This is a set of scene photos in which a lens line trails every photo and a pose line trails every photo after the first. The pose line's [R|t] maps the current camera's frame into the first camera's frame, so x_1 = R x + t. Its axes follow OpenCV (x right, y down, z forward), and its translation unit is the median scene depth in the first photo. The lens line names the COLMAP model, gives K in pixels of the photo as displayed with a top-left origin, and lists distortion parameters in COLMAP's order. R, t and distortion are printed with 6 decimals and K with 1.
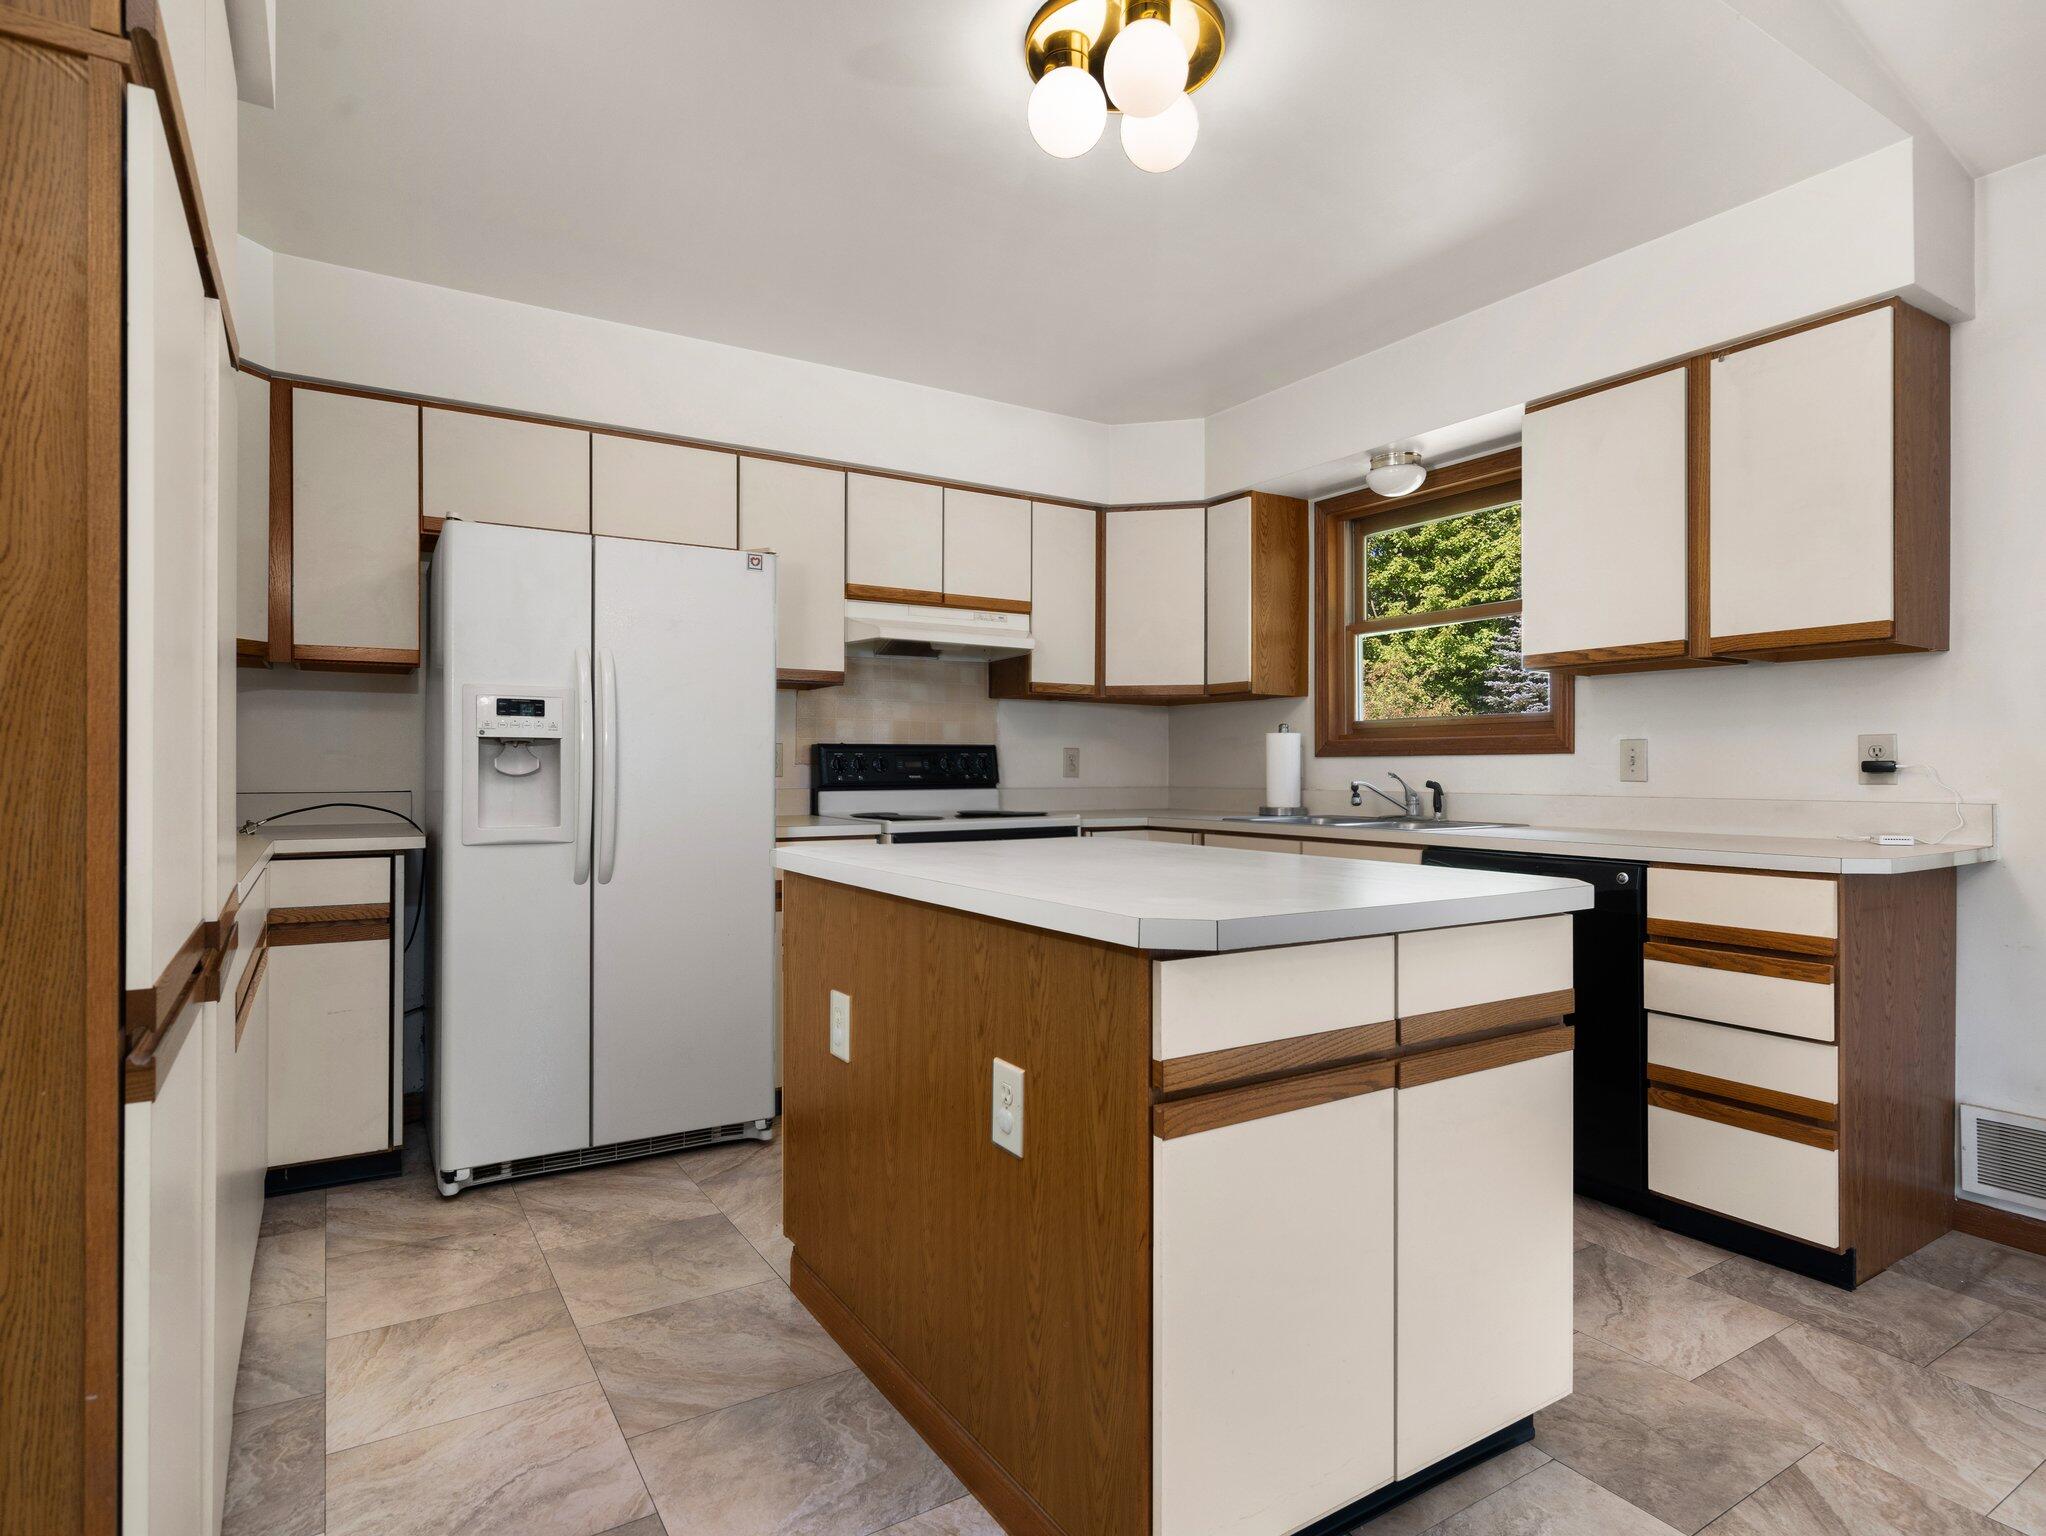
lens RADIAL K [[1104.9, 0, 1014.6], [0, 1104.9, 768.0], [0, 0, 1]] dist [0.002255, 0.001157]
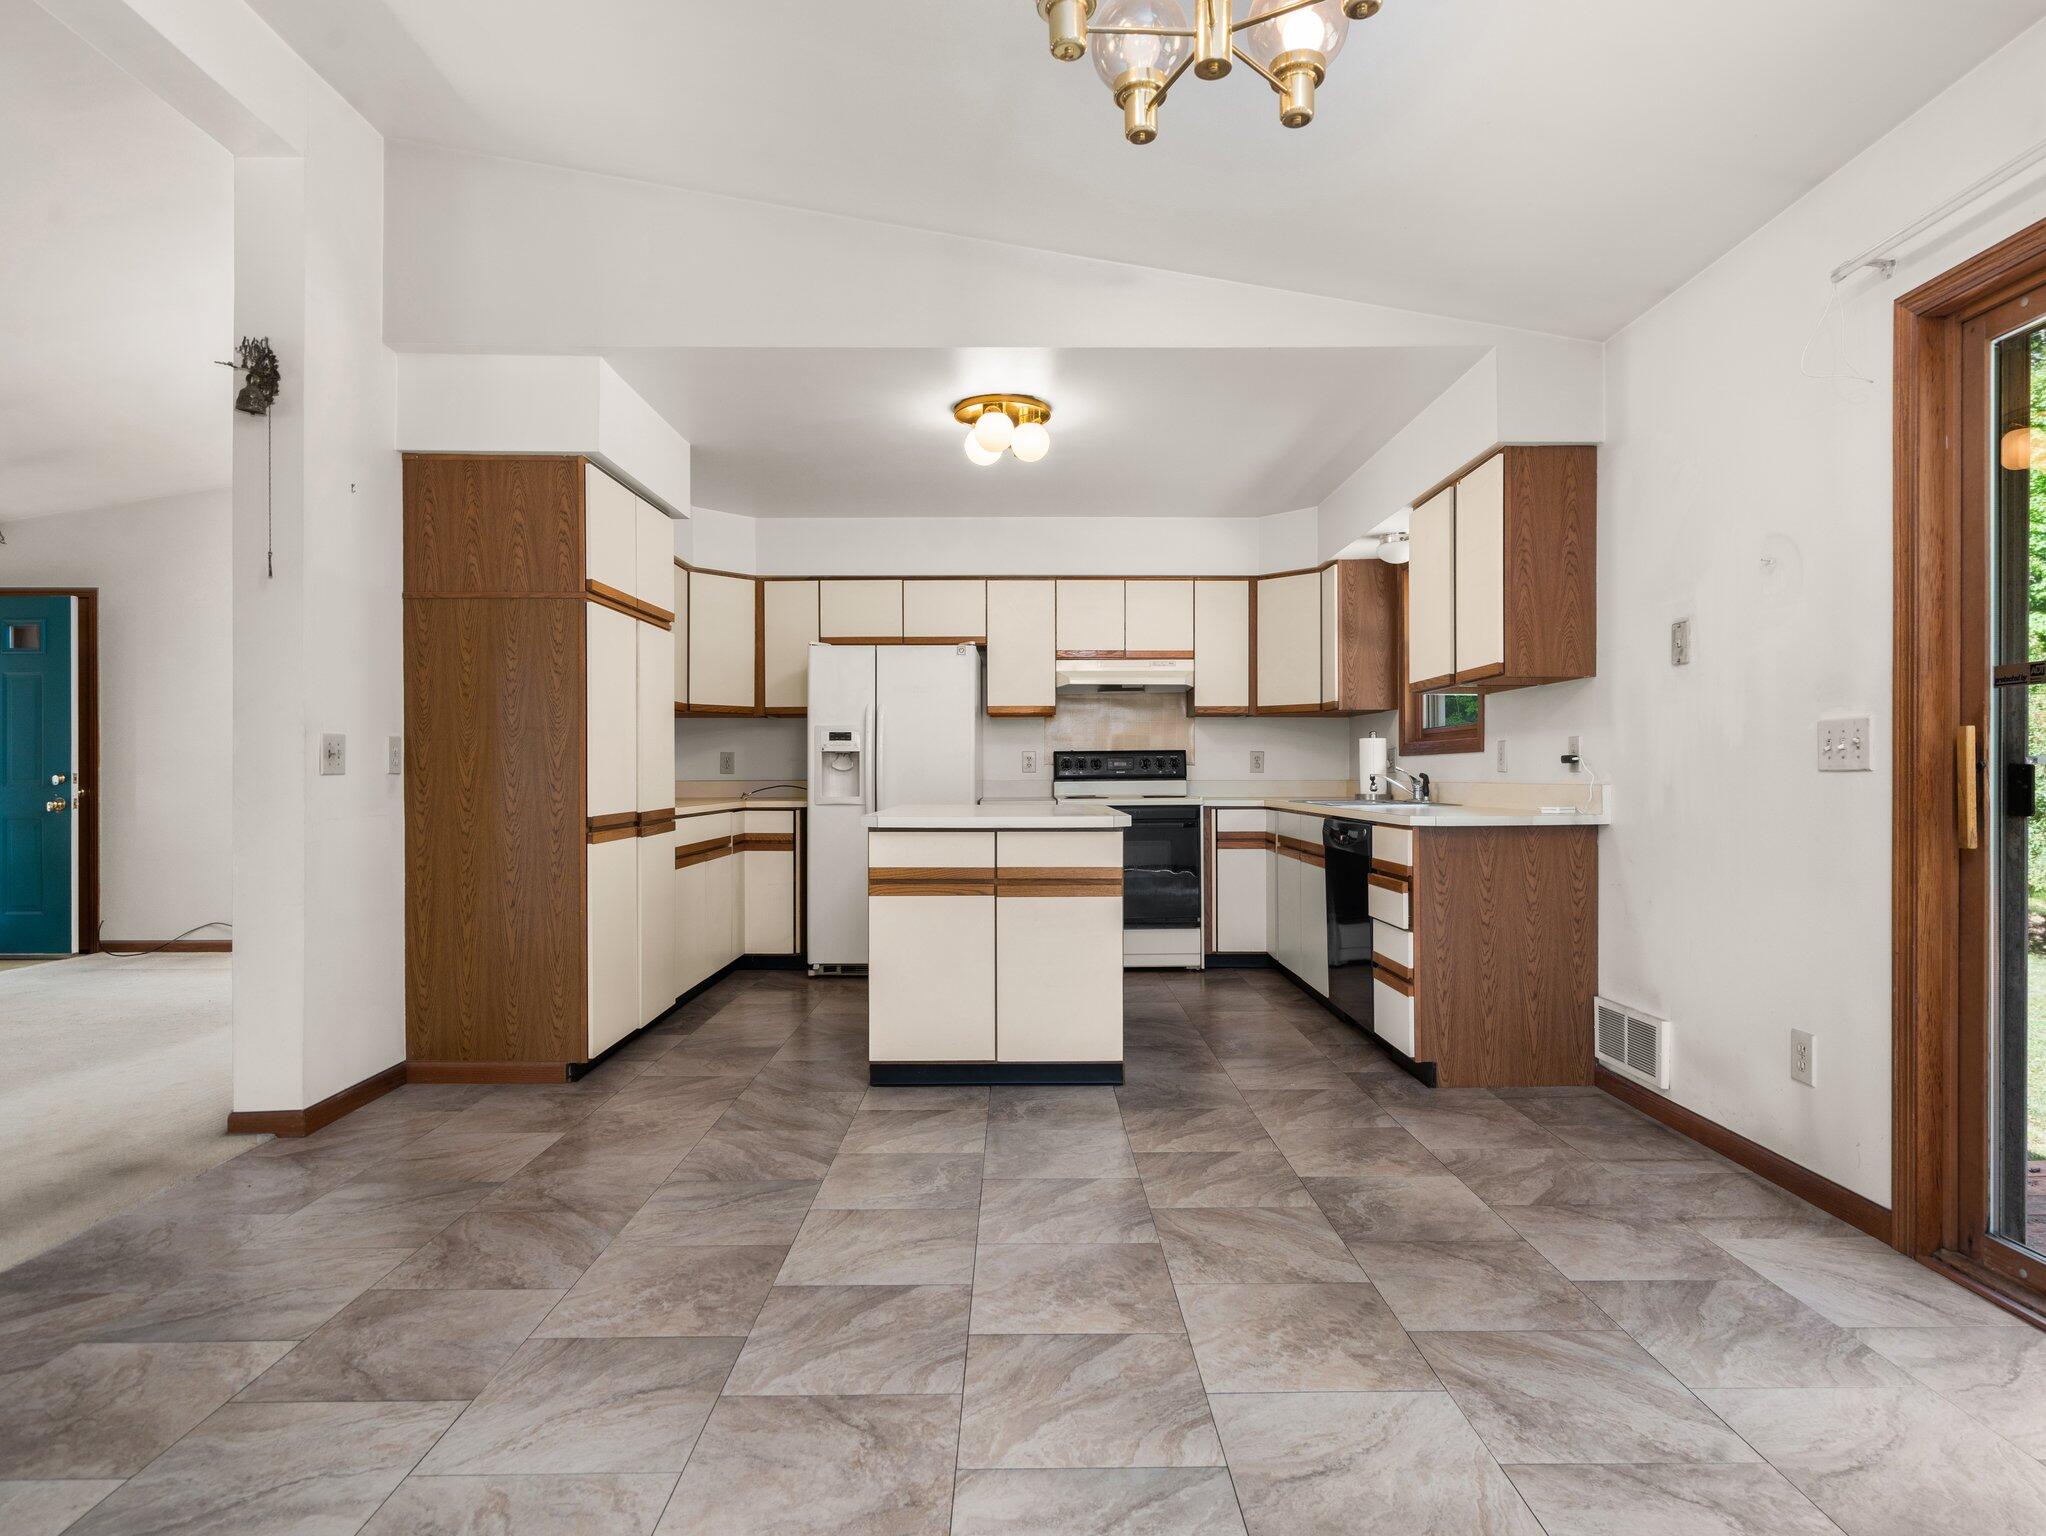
lens RADIAL K [[1142.7, 0, 1028.5], [0, 1142.7, 771.4], [0, 0, 1]] dist [0.000217, 0.001749]
pose [[0.852542, -0.004128, -0.522642, 0.805911], [0.003886, 0.999991, -0.001559, 0.011455], [0.522644, -0.000702, 0.852551, -0.506639]]
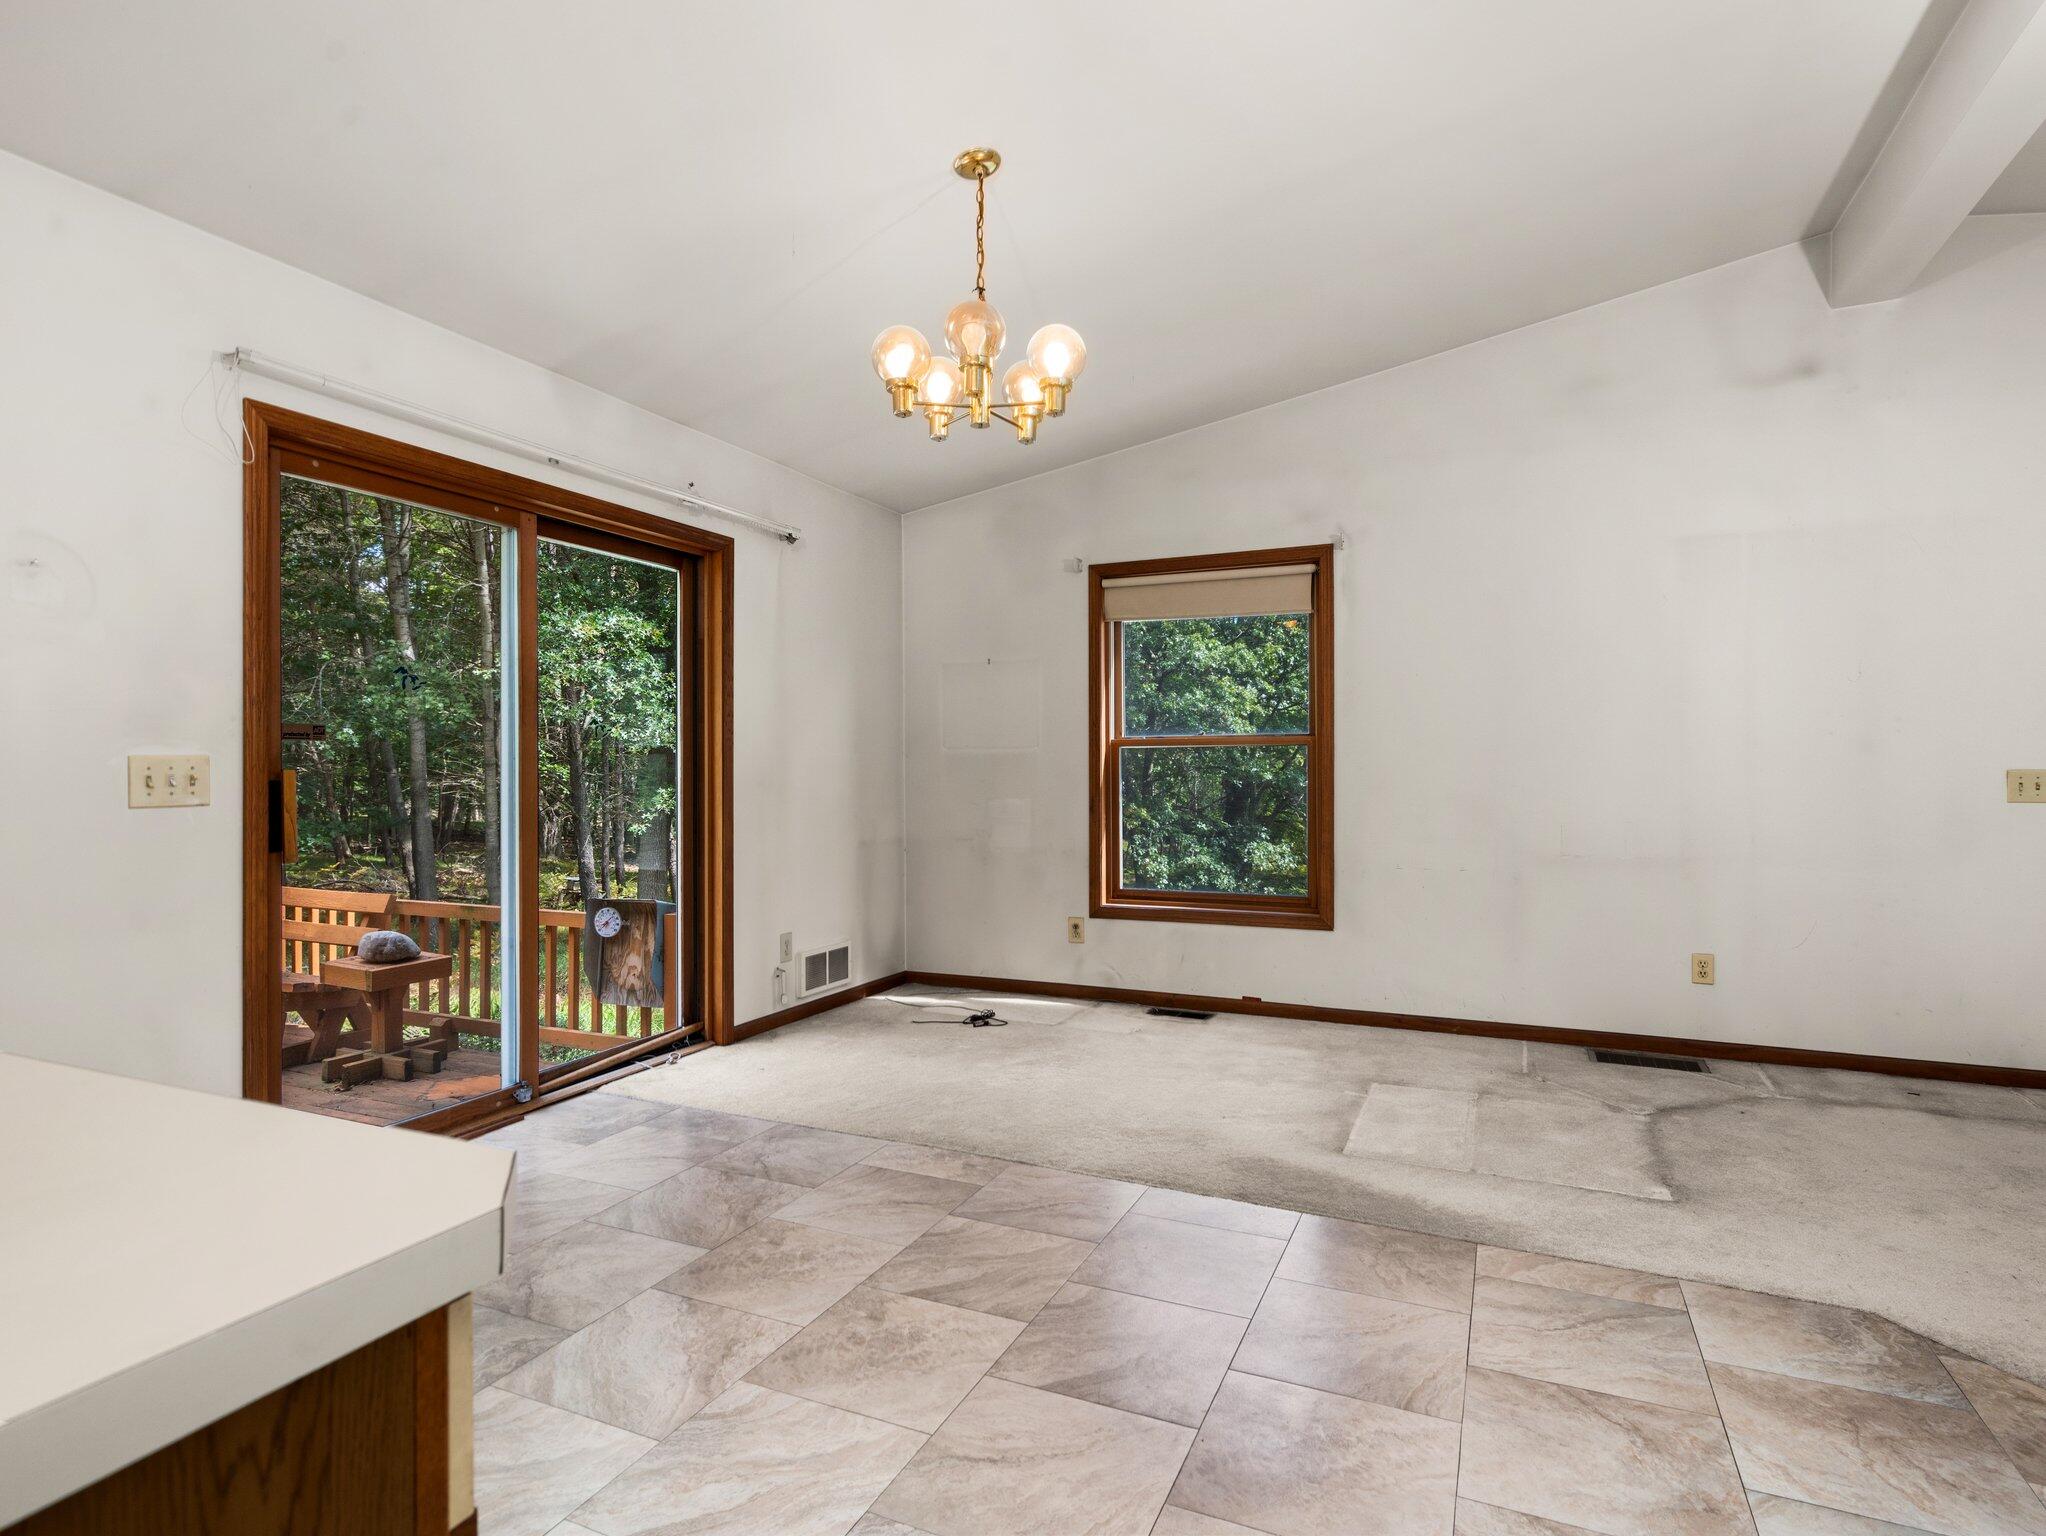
lens RADIAL K [[1104.9, 0, 1014.6], [0, 1104.9, 768.0], [0, 0, 1]] dist [0.002255, 0.001157]
pose [[-0.549946, -0.002458, 0.835197, -0.156230], [0.001934, 0.999989, 0.004216, -0.019435], [-0.835198, 0.003933, -0.549935, 0.436586]]
